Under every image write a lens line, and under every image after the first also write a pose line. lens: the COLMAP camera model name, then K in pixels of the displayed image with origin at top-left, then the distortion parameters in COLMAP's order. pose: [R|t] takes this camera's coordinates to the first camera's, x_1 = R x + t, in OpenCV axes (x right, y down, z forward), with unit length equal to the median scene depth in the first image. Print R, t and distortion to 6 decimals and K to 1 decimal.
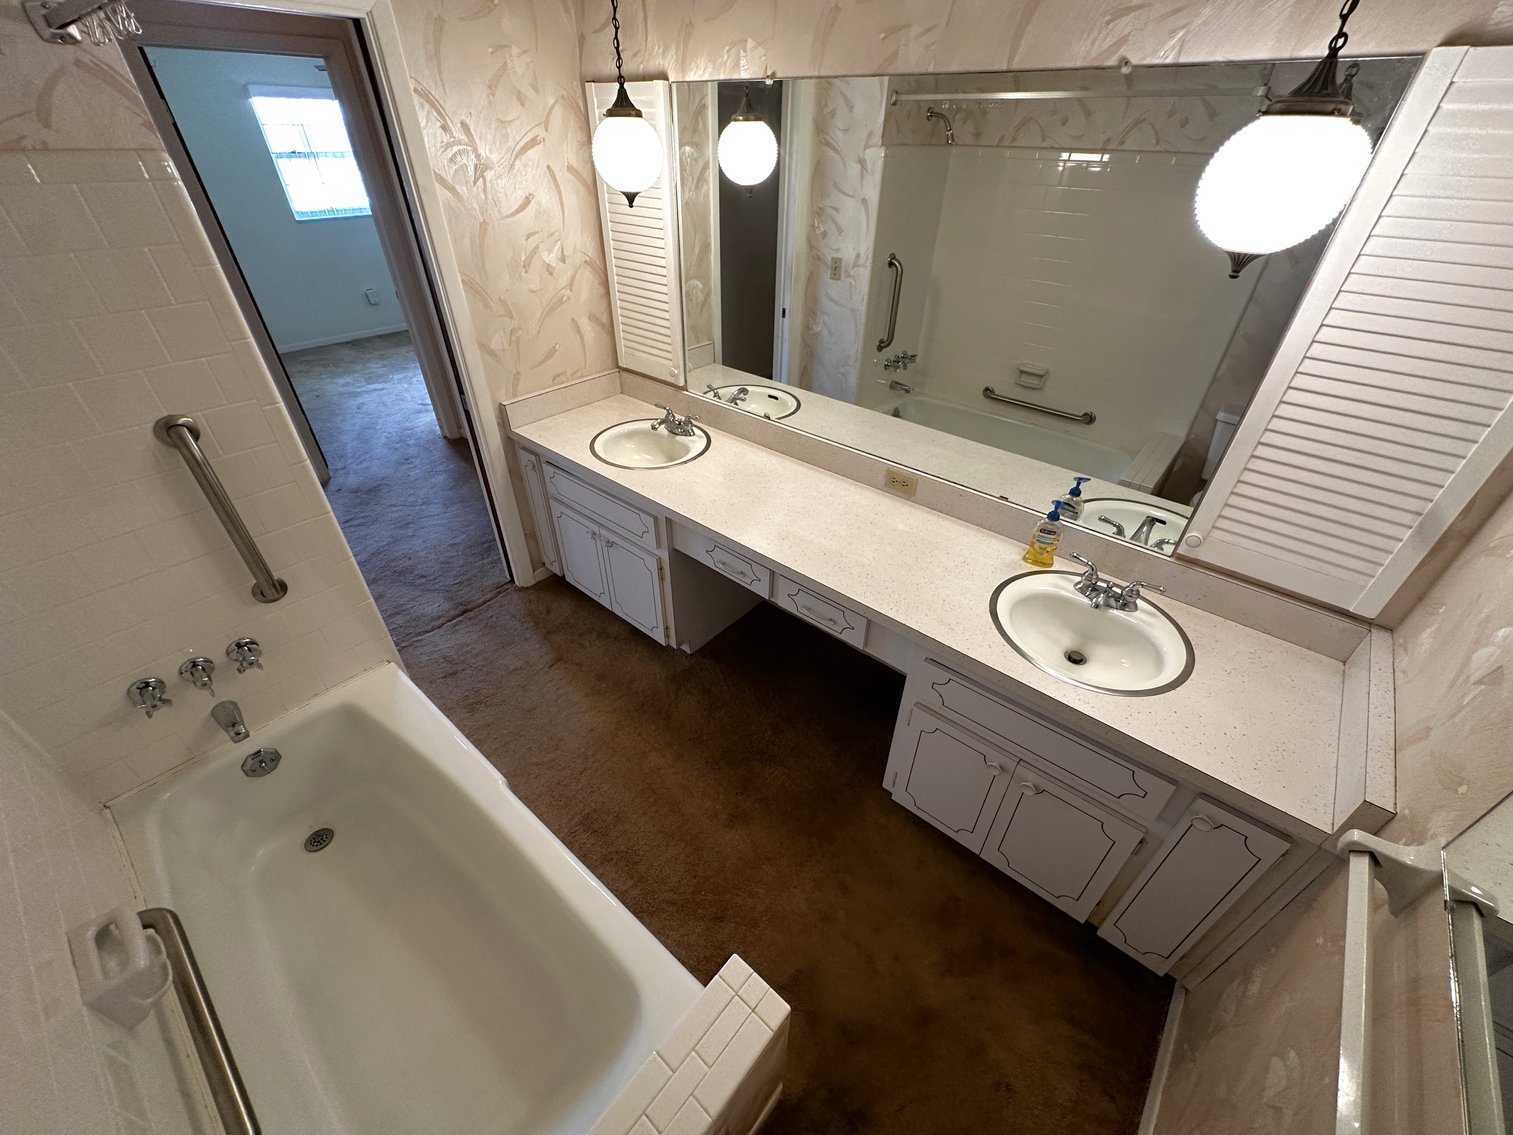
lens RADIAL K [[605.2, 0, 756.5], [0, 605.2, 567.5], [0, 0, 1]] dist [-0.000947, 0.000144]
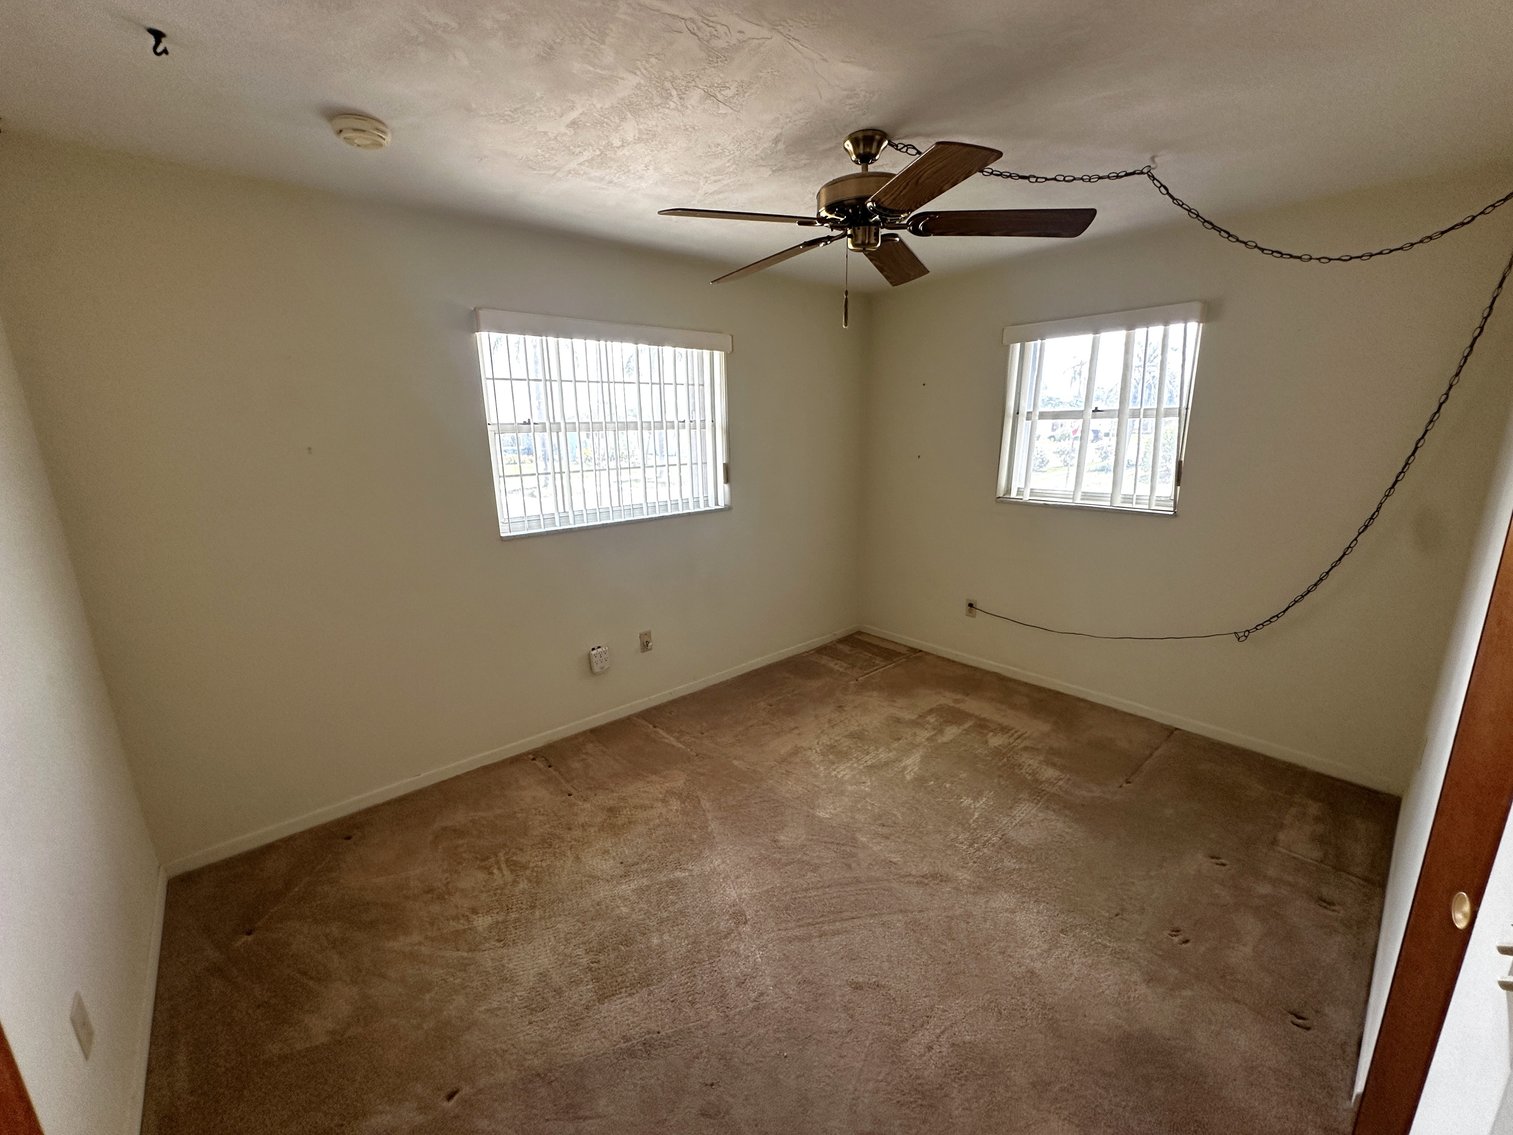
lens RADIAL K [[605.2, 0, 756.5], [0, 605.2, 567.5], [0, 0, 1]] dist [-0.000947, 0.000144]
pose [[0.989848, 0.010851, -0.141715, -0.443402], [-0.063986, 0.924347, -0.376150, -0.346916], [0.126912, 0.381399, 0.915657, 0.532148]]
